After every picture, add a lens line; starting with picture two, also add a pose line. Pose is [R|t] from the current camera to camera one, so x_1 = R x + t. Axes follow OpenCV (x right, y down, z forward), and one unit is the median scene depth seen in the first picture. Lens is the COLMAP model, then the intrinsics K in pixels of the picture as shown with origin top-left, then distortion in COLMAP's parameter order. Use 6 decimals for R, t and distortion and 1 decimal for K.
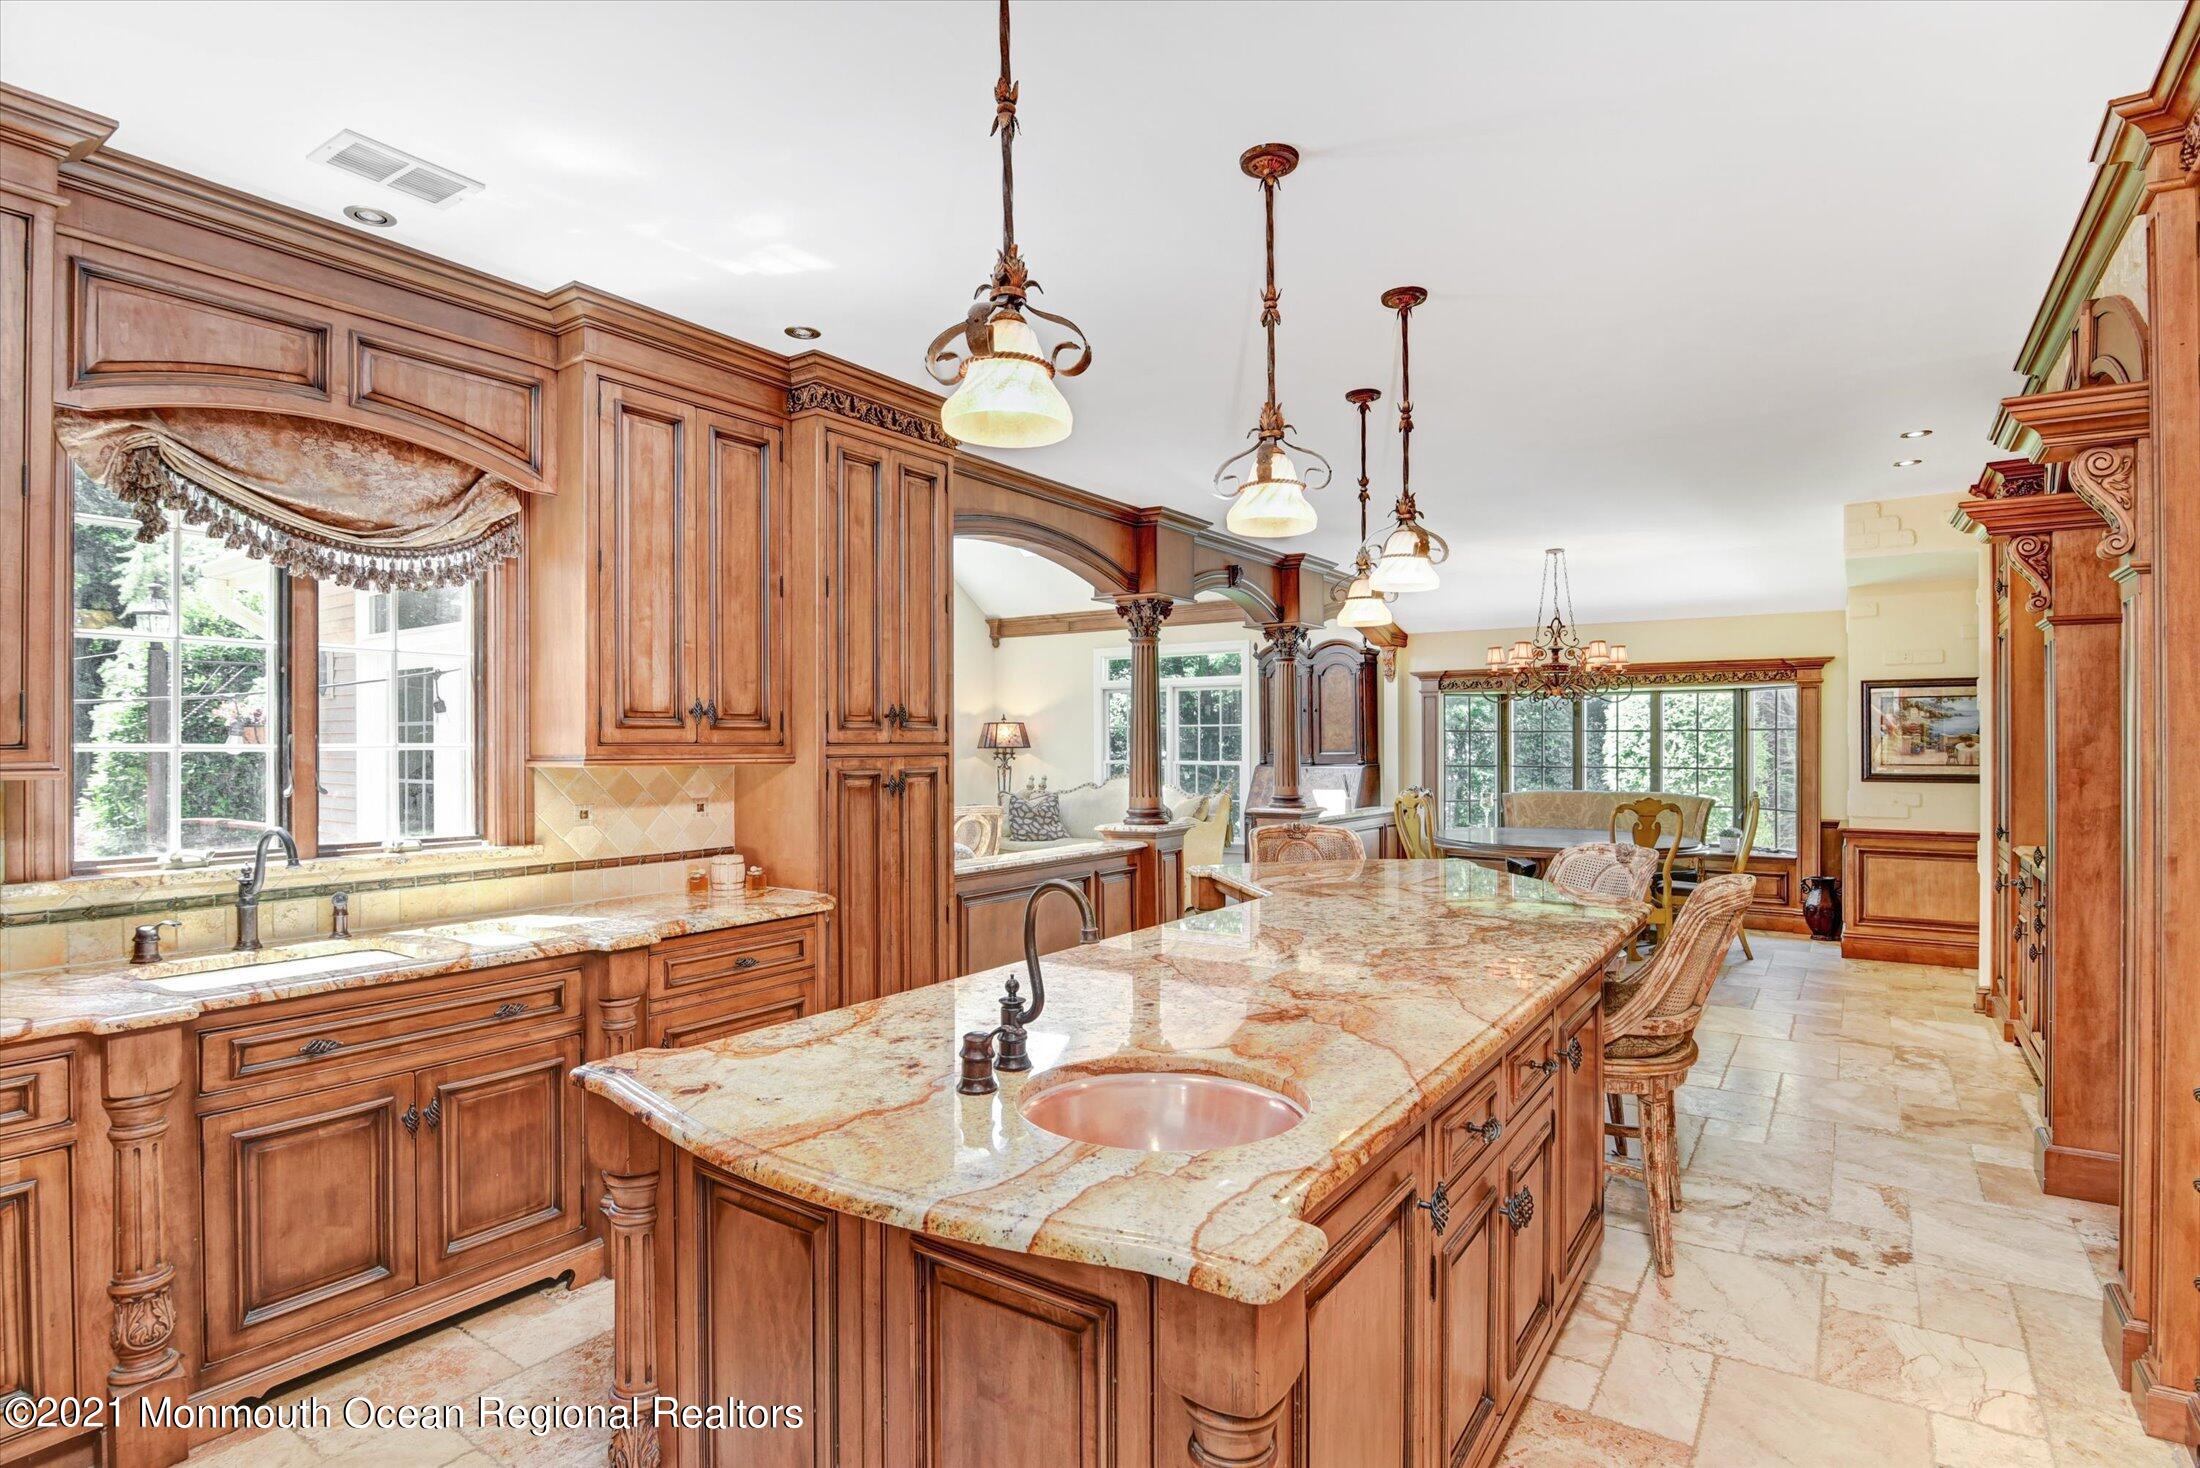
lens RADIAL K [[1105.7, 0, 1079.7], [0, 1105.7, 742.9], [0, 0, 1]] dist [-0.015990, -0.003071]
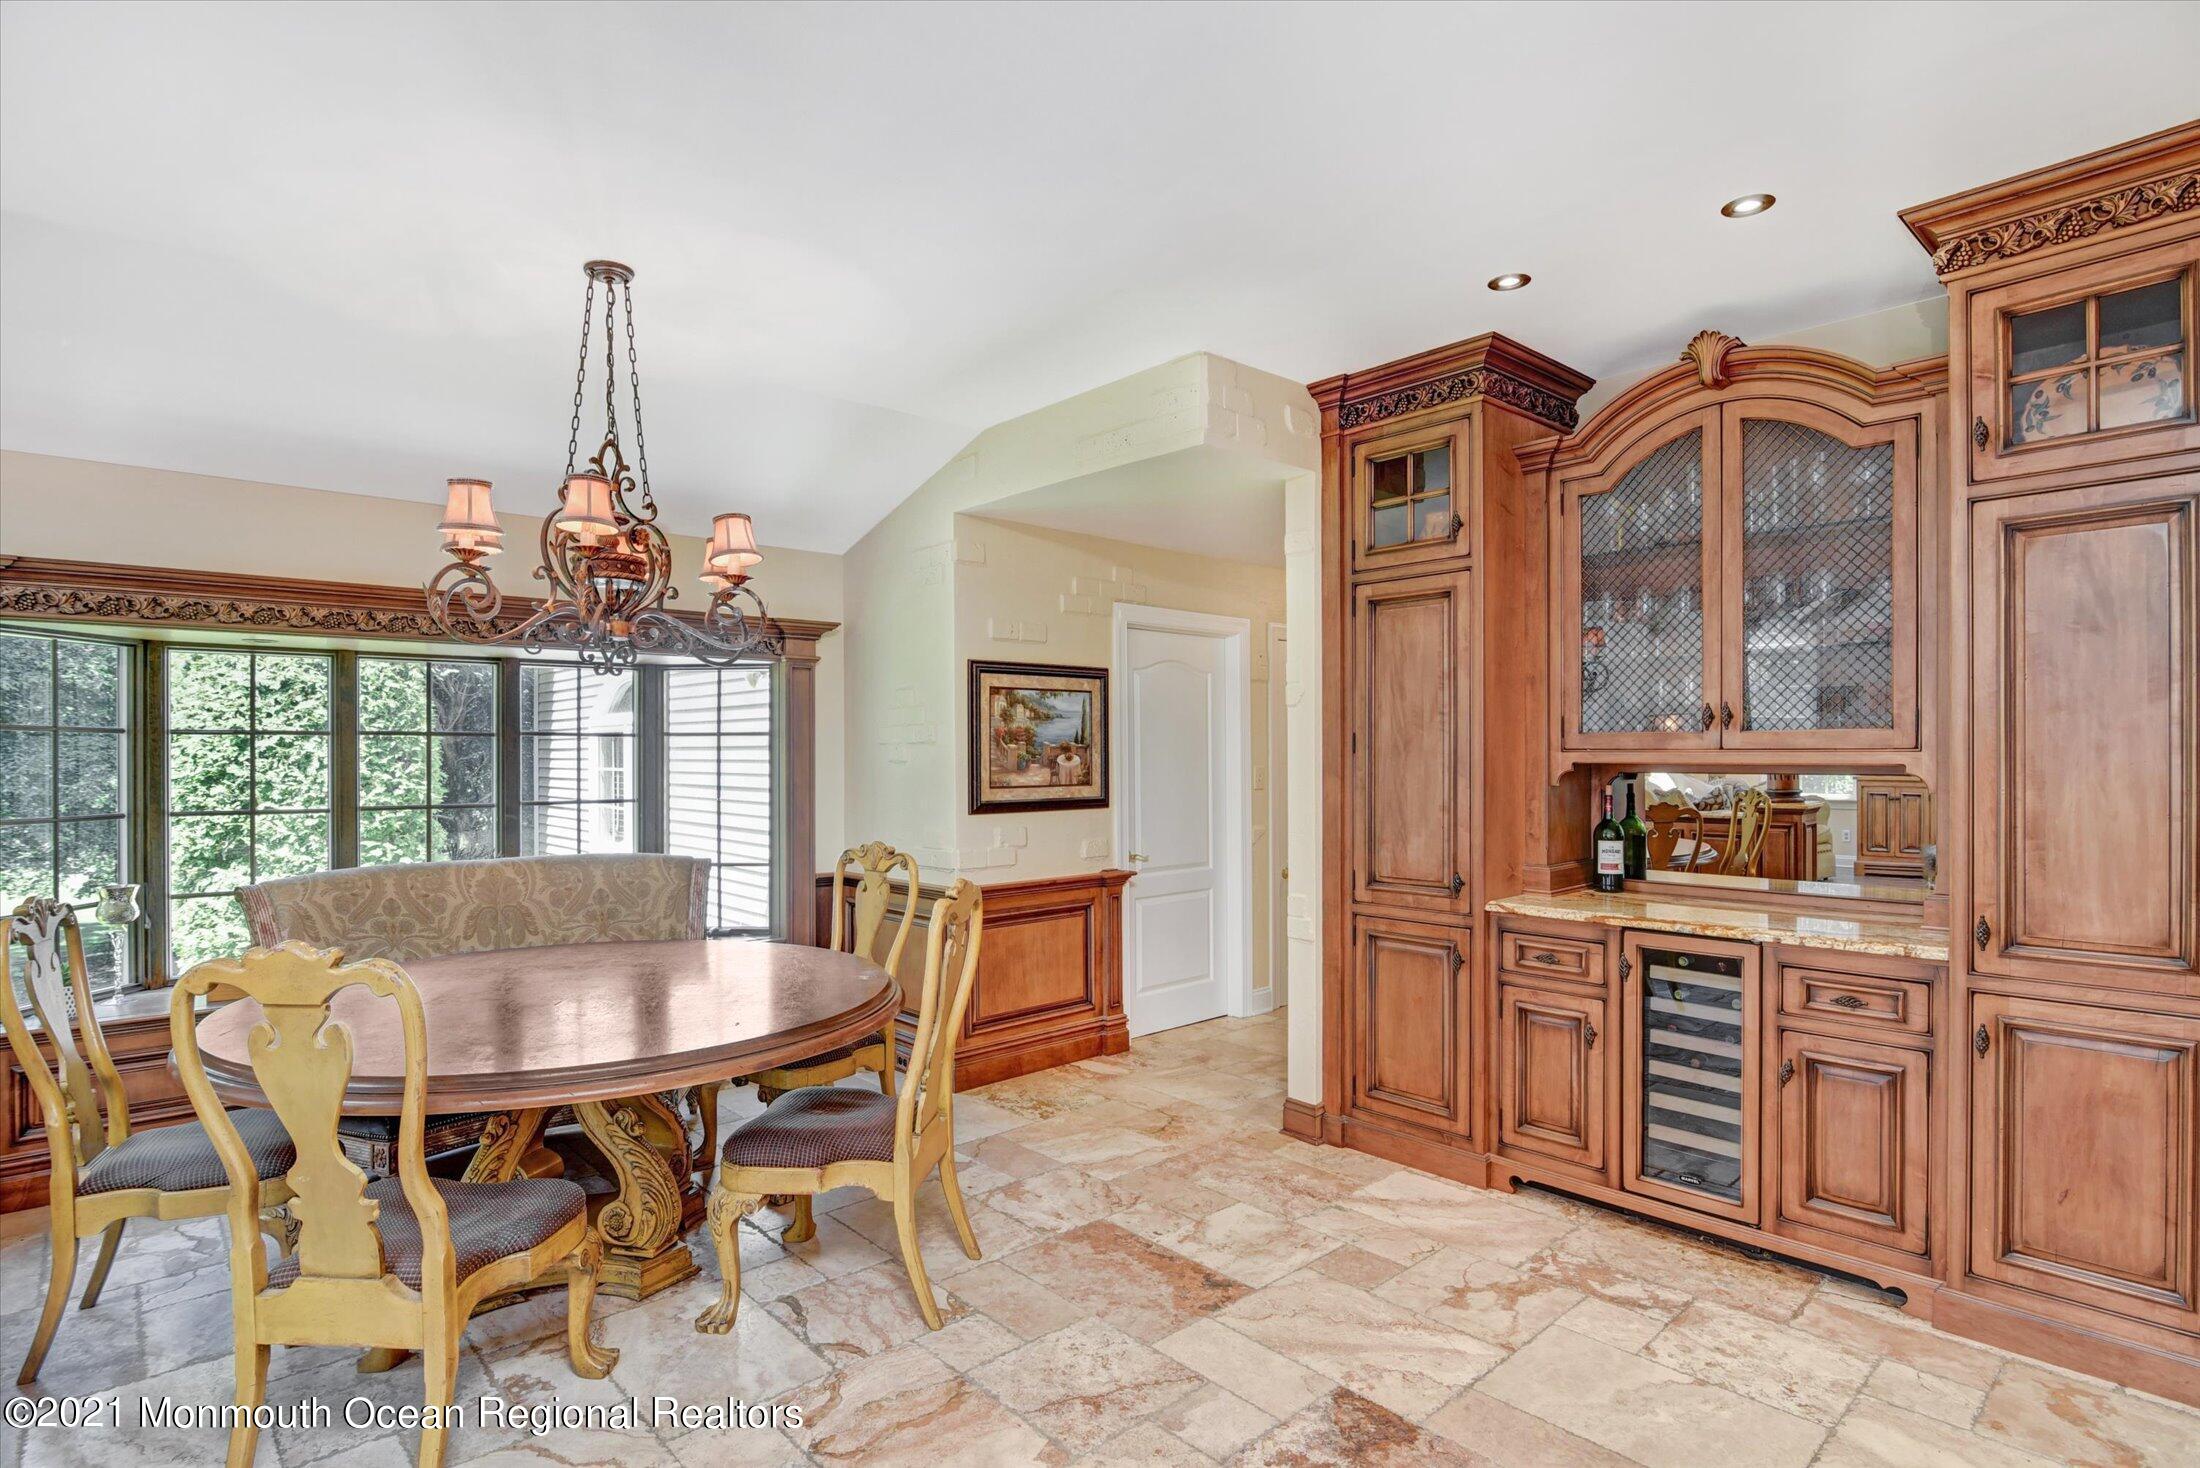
lens RADIAL K [[1105.7, 0, 1089.1], [0, 1105.7, 749.0], [0, 0, 1]] dist [-0.015990, -0.003071]
pose [[0.216927, 0.003188, 0.976183, 0.088232], [0.005087, 0.999977, -0.004396, -0.000248], [-0.976175, 0.005920, 0.216906, 0.791196]]
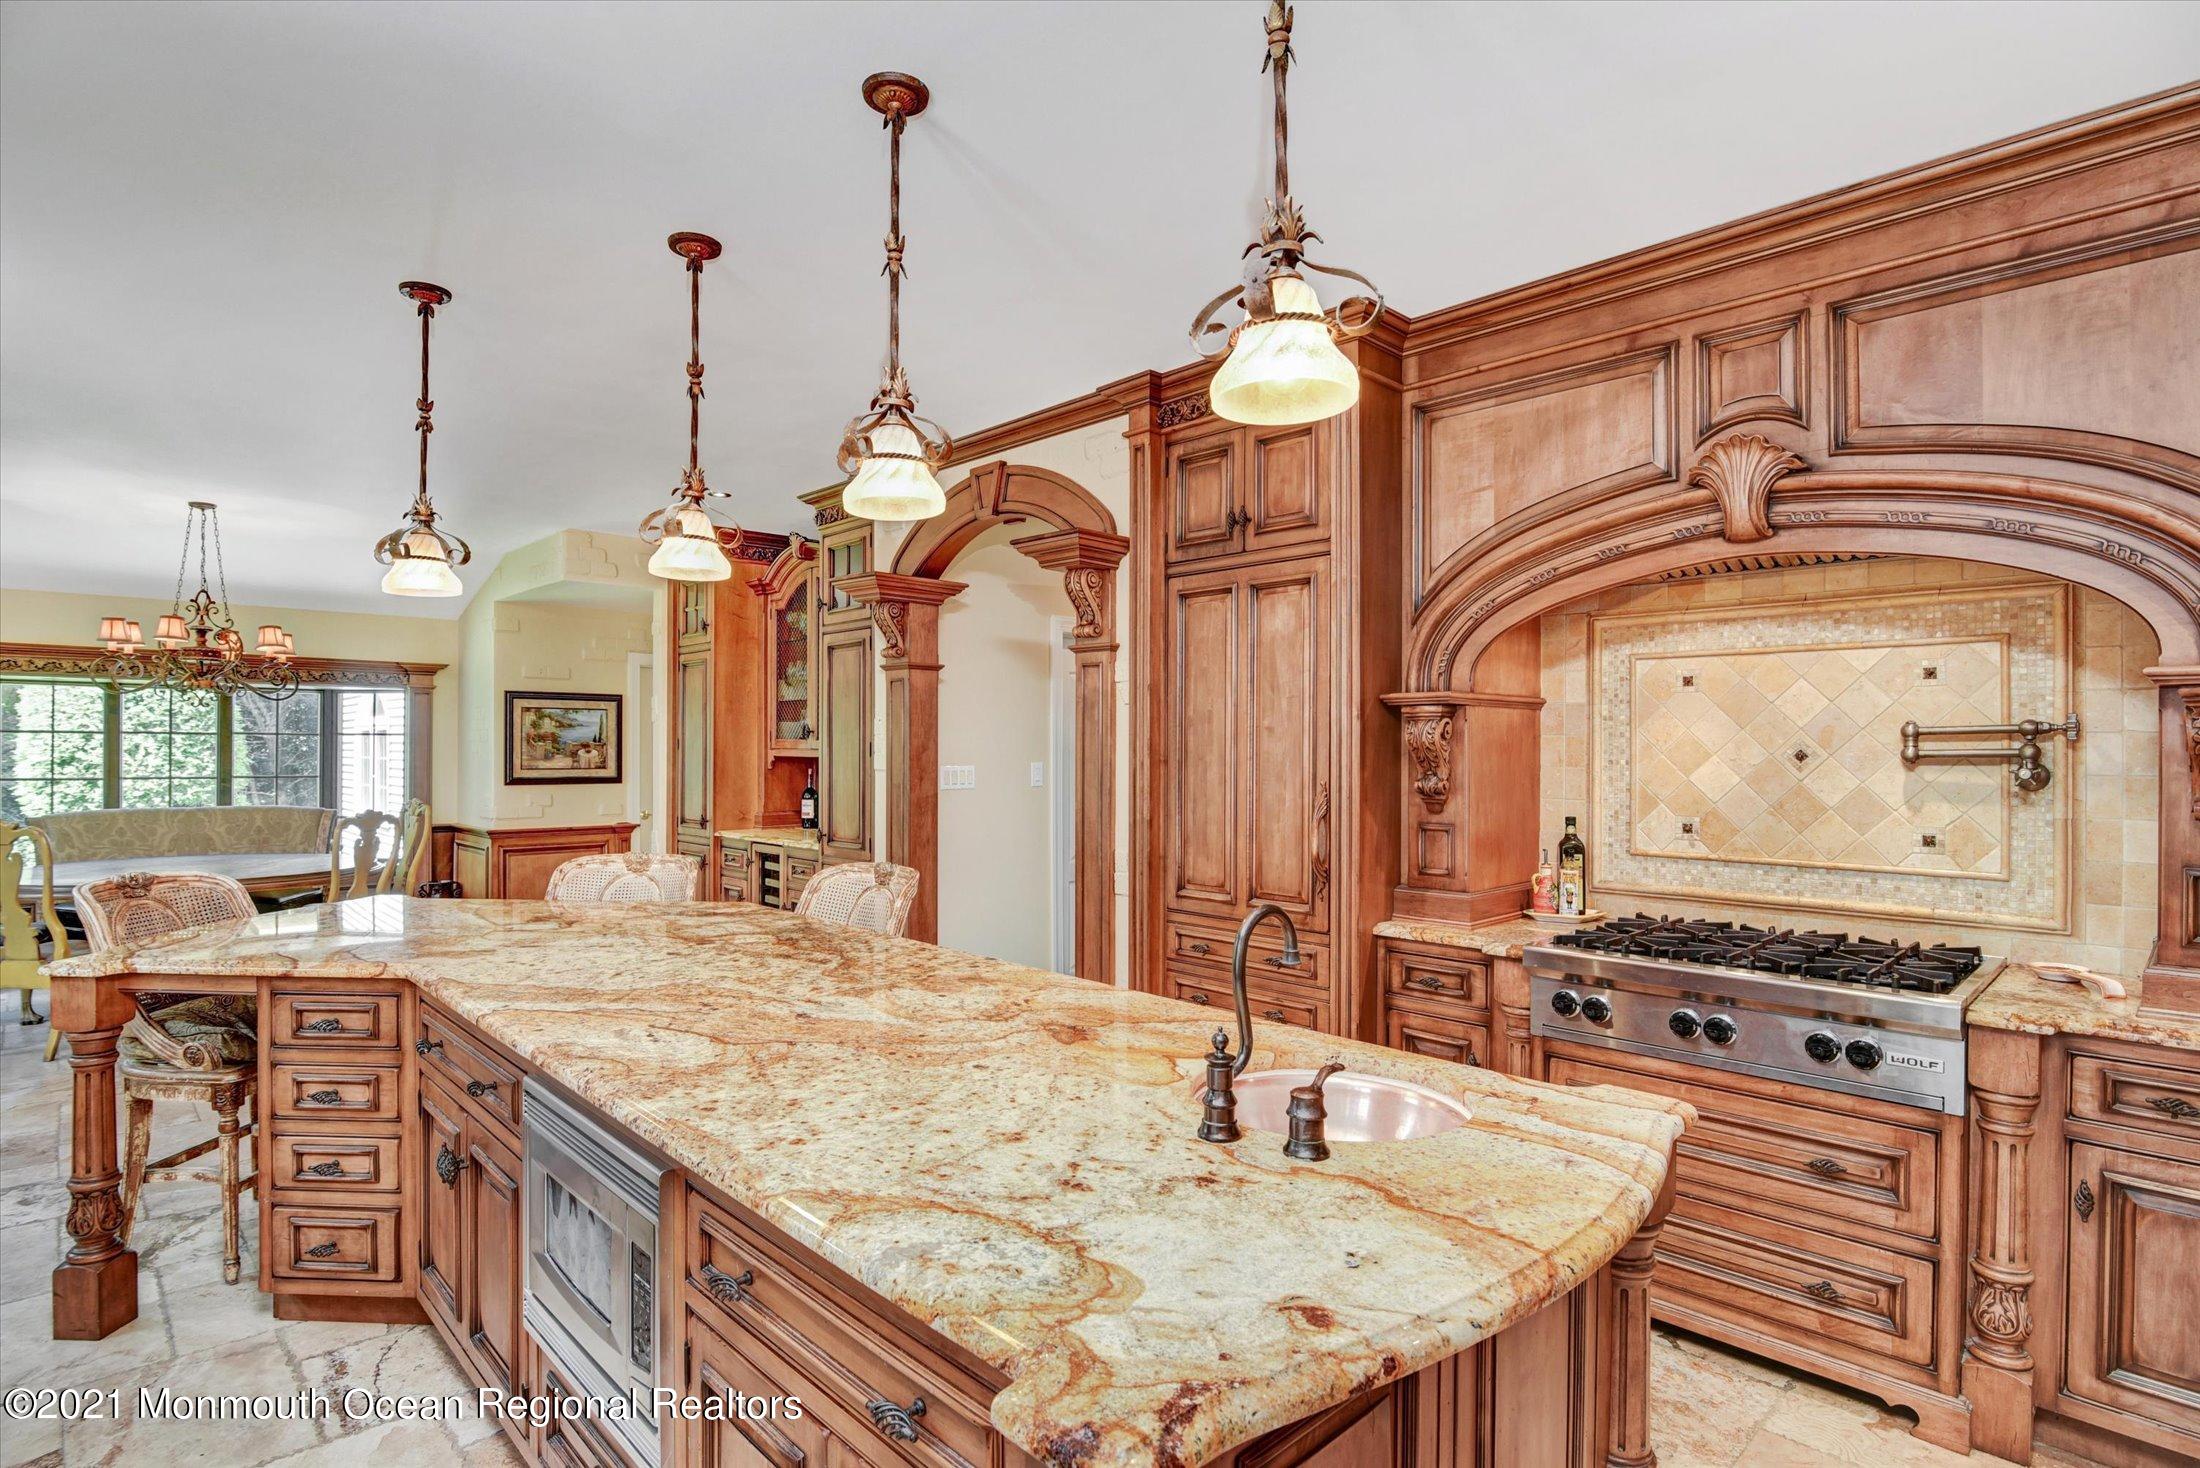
lens RADIAL K [[1105.7, 0, 1096.9], [0, 1105.7, 747.5], [0, 0, 1]] dist [-0.015990, -0.003071]
pose [[0.184750, 0.002457, 0.982782, -0.232598], [-0.003302, 0.999993, -0.001880, -0.001329], [-0.982780, -0.002897, 0.184757, 0.237284]]
